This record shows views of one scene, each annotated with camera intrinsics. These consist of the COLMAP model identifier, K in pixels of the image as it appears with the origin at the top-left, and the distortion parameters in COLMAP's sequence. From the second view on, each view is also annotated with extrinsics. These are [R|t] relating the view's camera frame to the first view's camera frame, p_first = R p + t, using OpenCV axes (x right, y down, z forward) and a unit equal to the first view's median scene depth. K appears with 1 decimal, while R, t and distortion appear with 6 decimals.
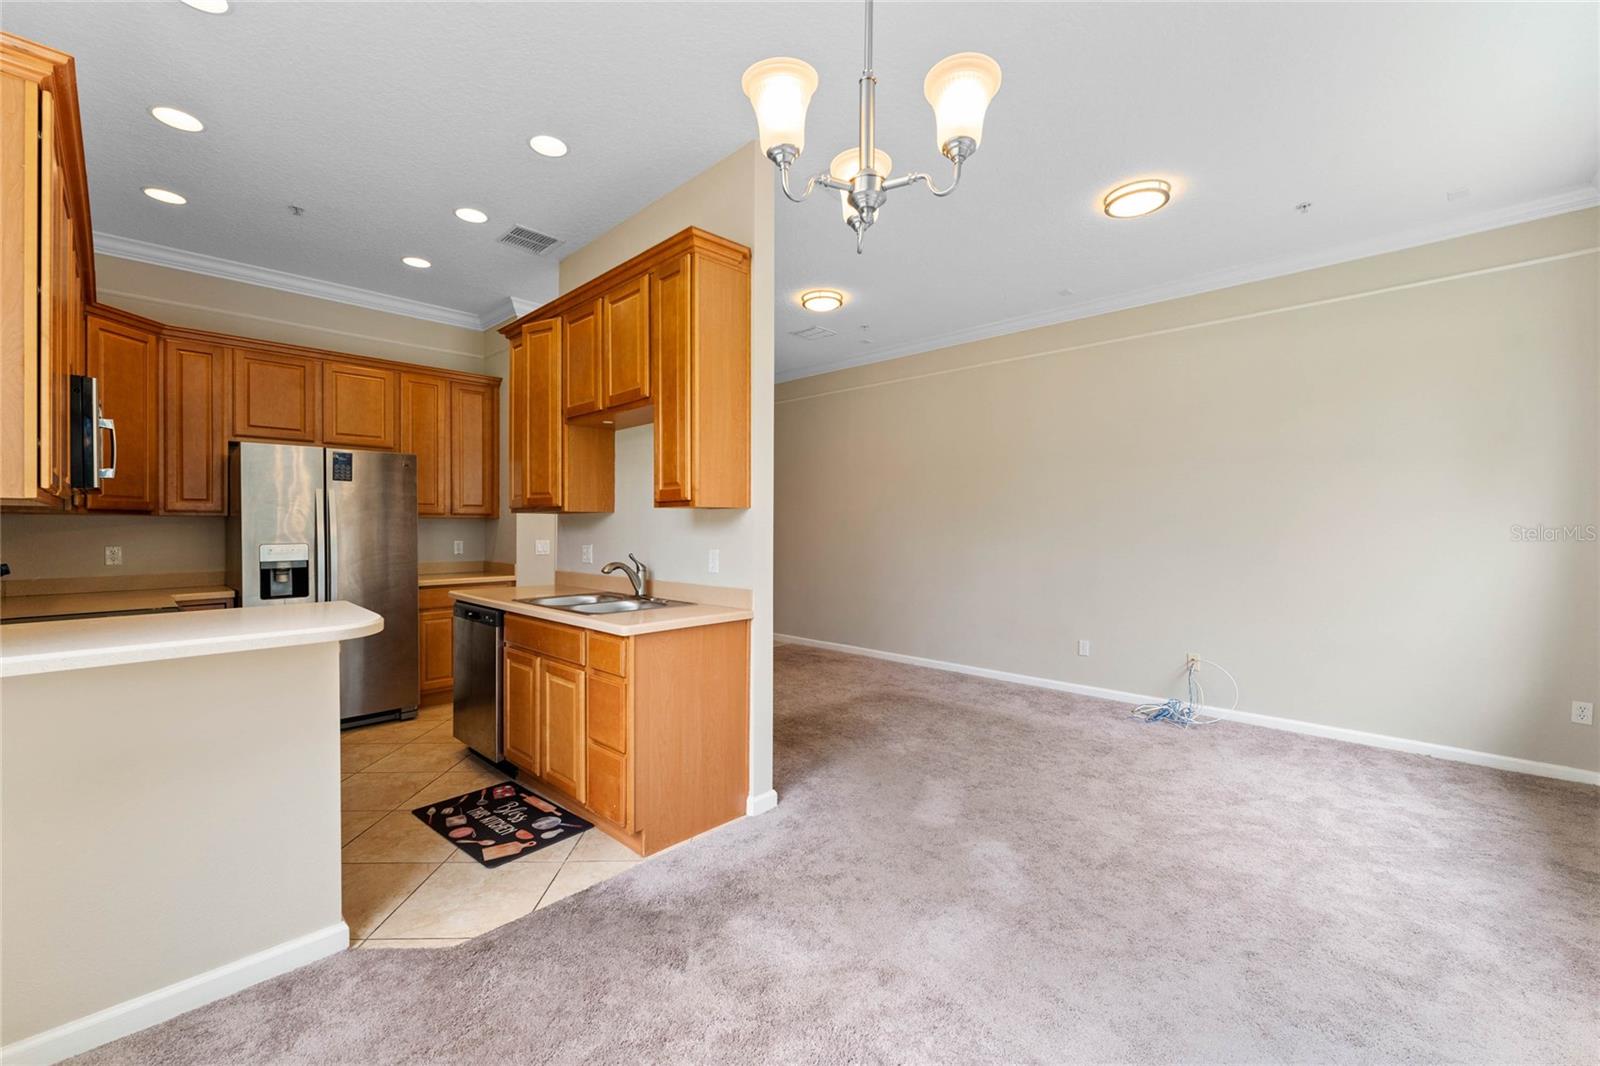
lens RADIAL K [[644.5, 0, 800.0], [0, 644.5, 533.0], [0, 0, 1]] dist [-0.001778, -0.000001]
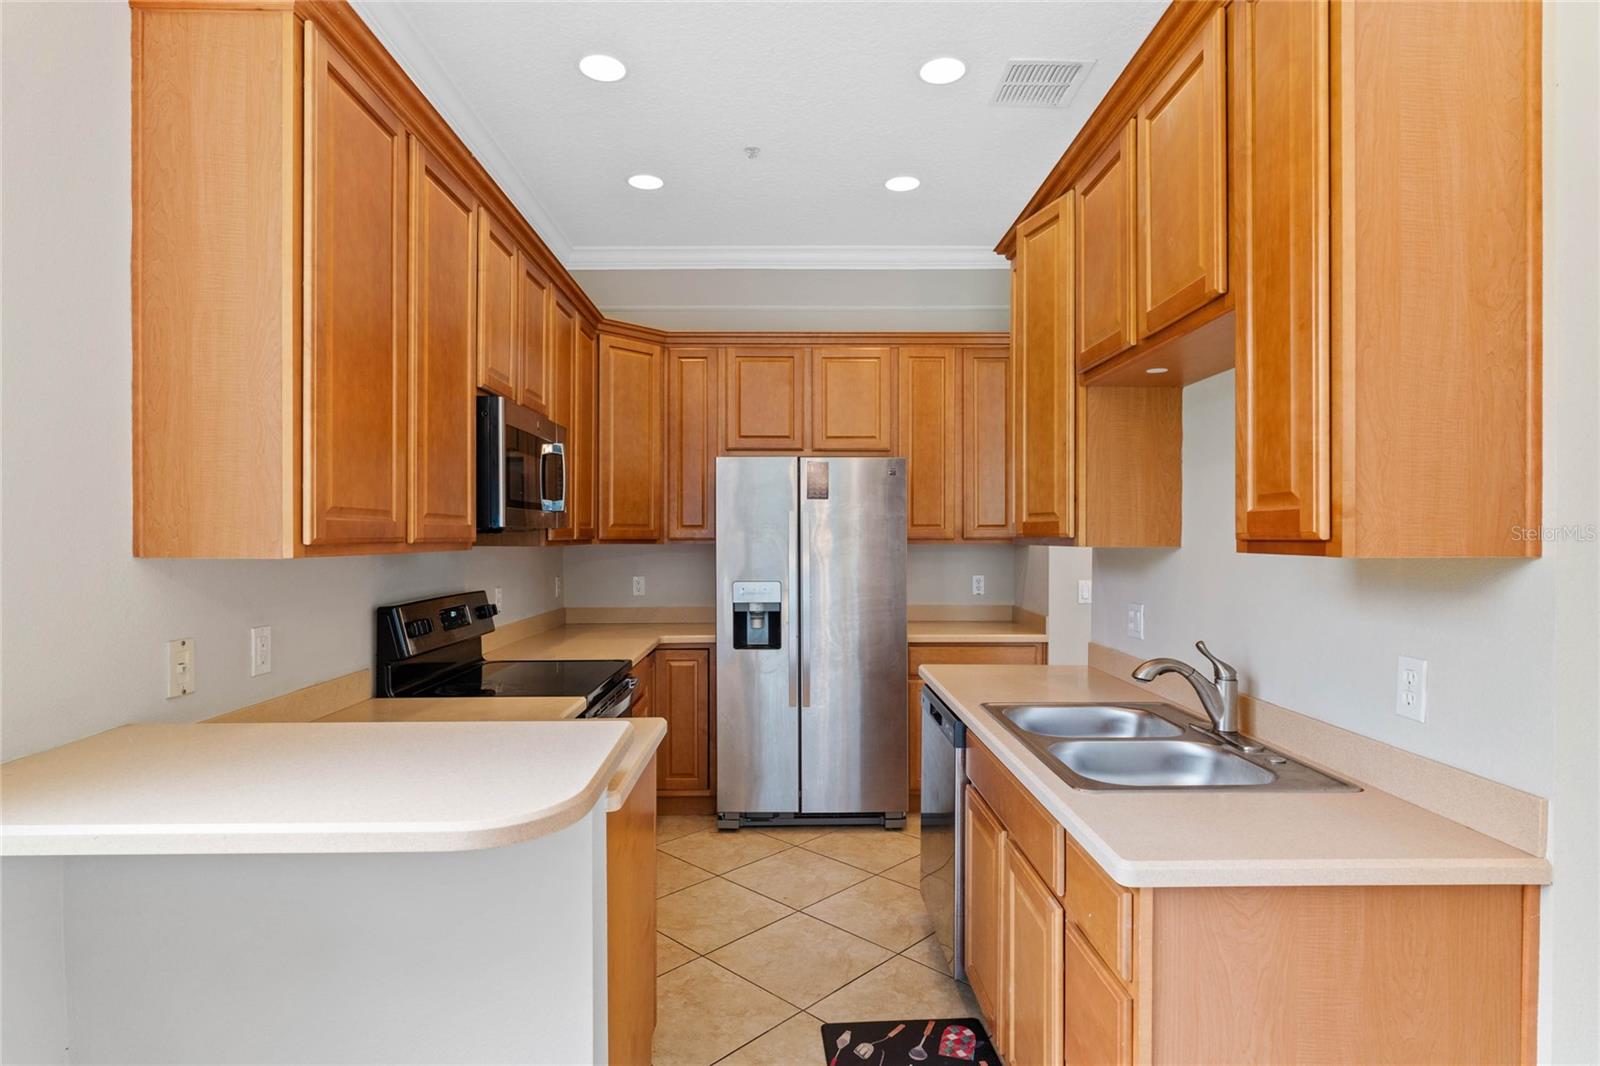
lens RADIAL K [[836.6, 0, 794.7], [0, 836.6, 537.0], [0, 0, 1]] dist [-0.005892, 0.000337]
pose [[0.699778, 0.002912, -0.714355, -0.031568], [-0.008639, 0.999953, -0.004386, -0.037193], [0.714308, 0.009241, 0.699770, 0.340983]]
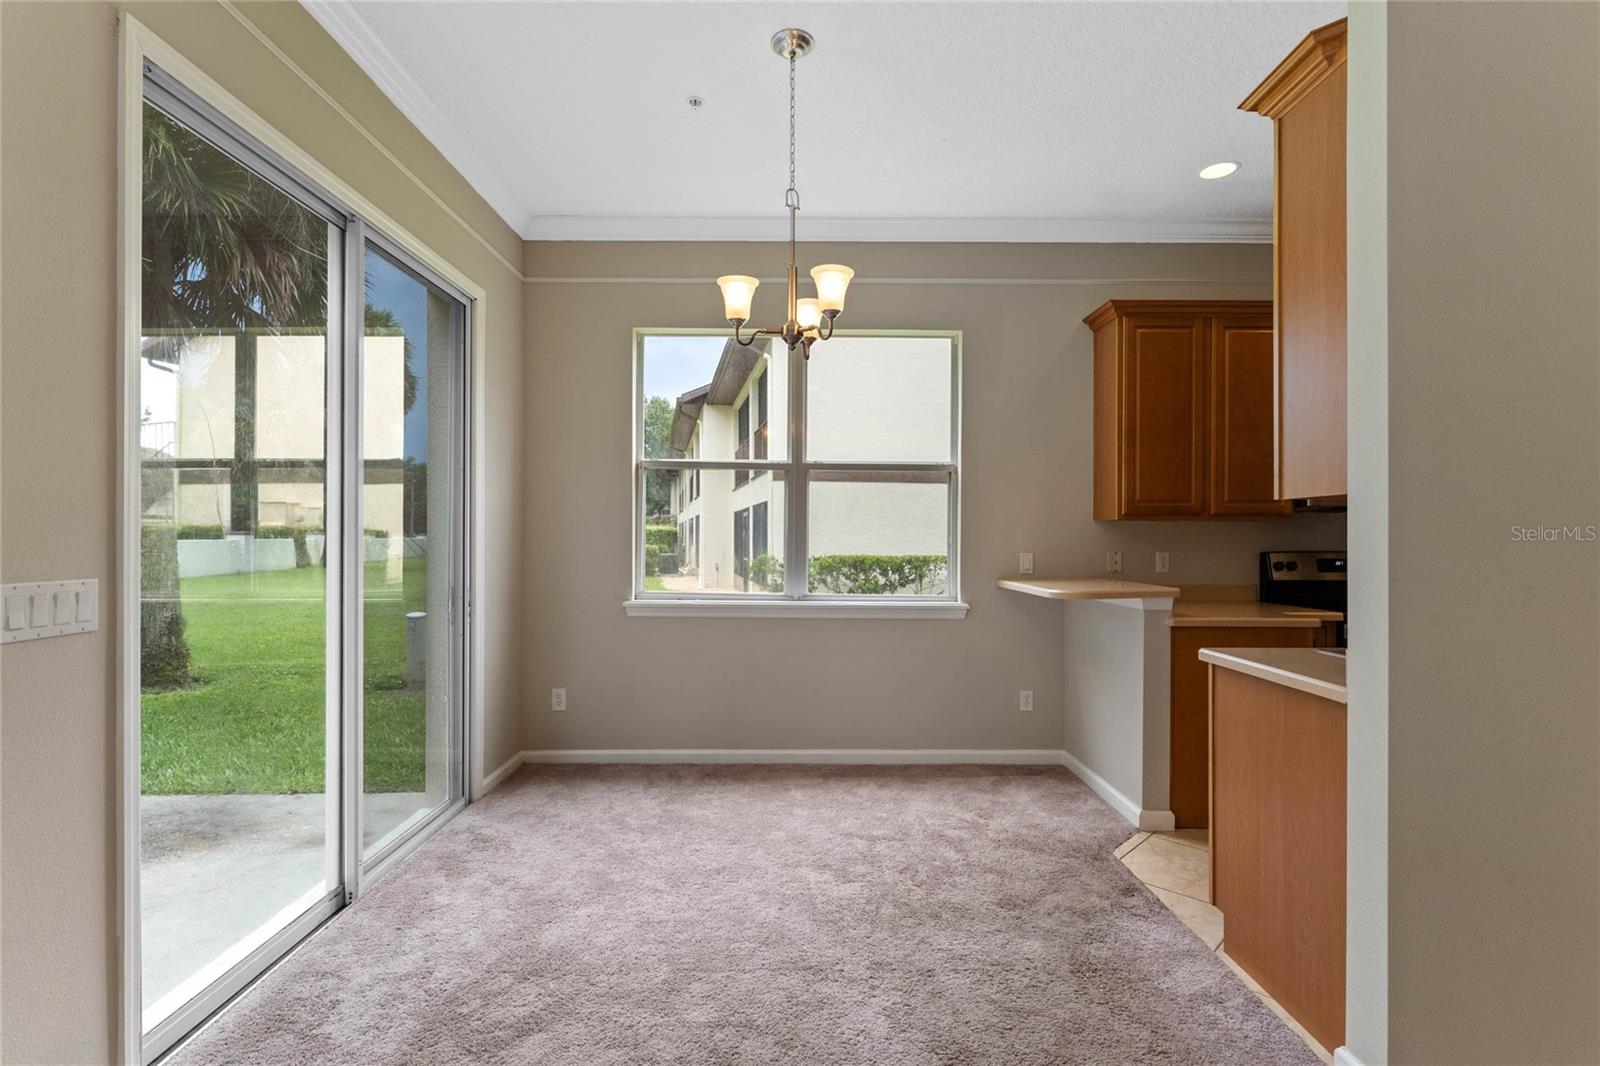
lens RADIAL K [[723.7, 0, 800.0], [0, 723.7, 533.0], [0, 0, 1]] dist [0.000113, 0.000019]
pose [[-0.723061, -0.008031, -0.690737, 0.535800], [-0.005701, 0.999968, -0.005658, 0.003112], [0.690760, -0.000153, -0.723084, 0.921717]]
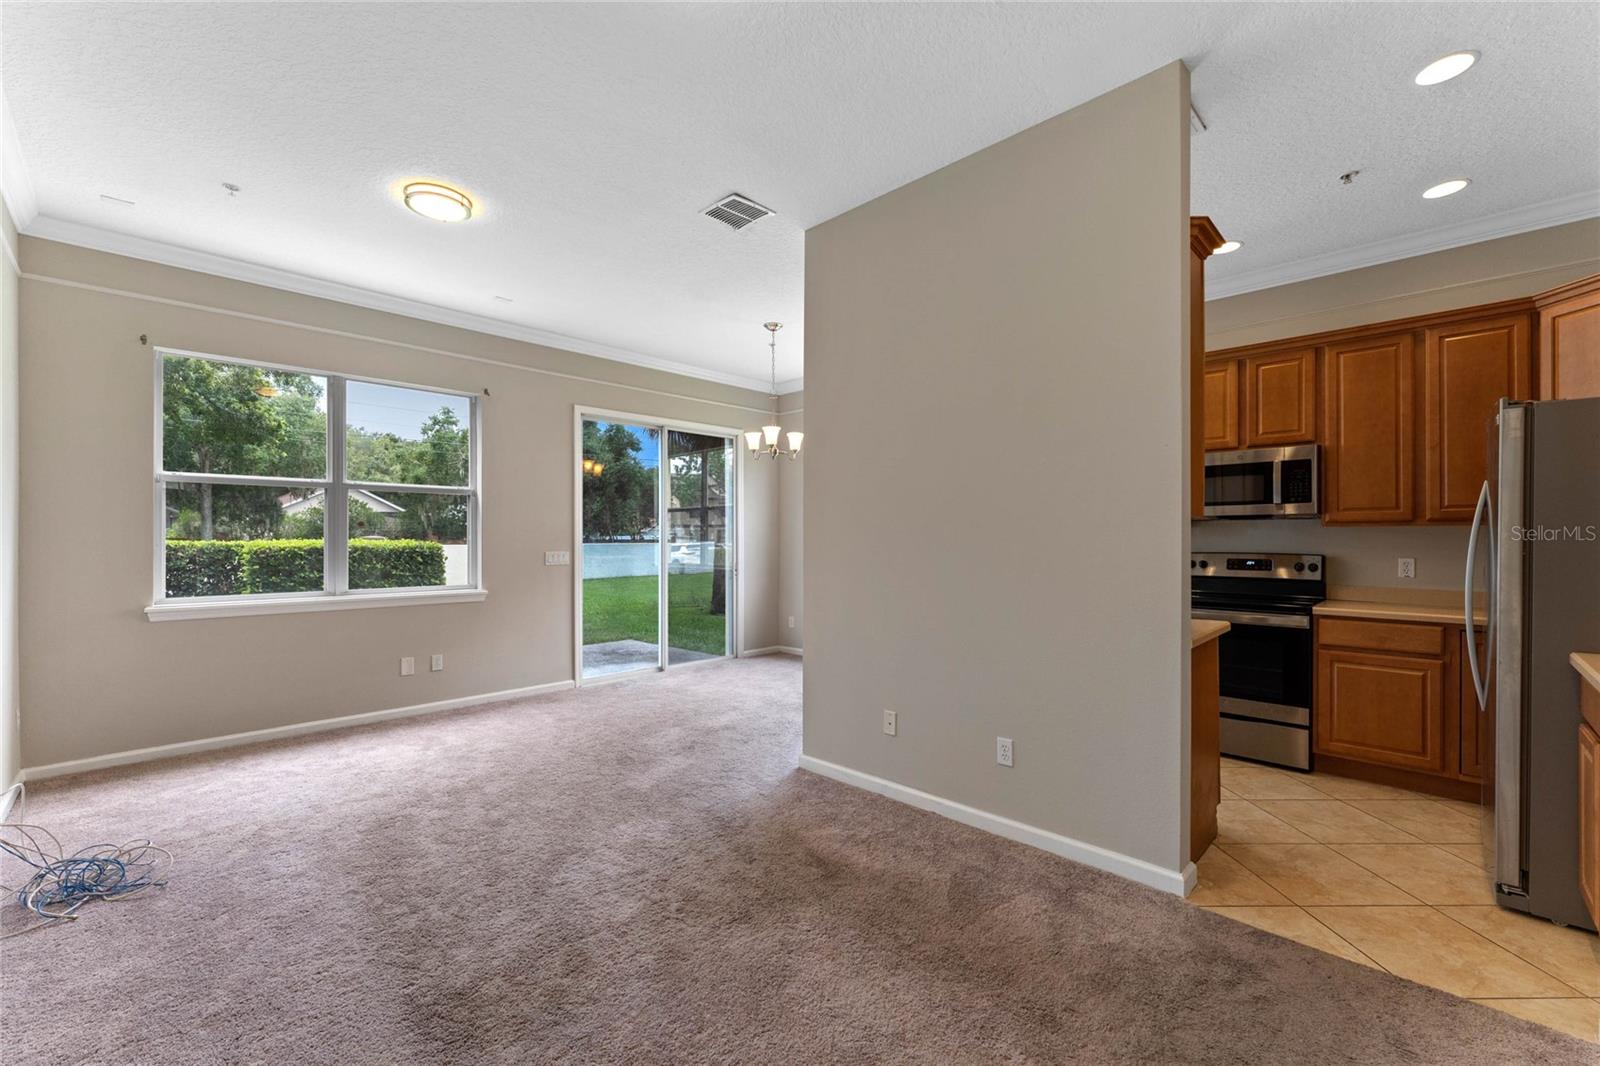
lens RADIAL K [[661.4, 0, 800.0], [0, 661.4, 533.0], [0, 0, 1]] dist [-0.001329, -0.000203]
pose [[-0.999898, 0.000291, 0.014250, -0.049903], [0.000302, 1.000000, 0.000729, -0.017381], [-0.014250, 0.000734, -0.999898, 1.920713]]
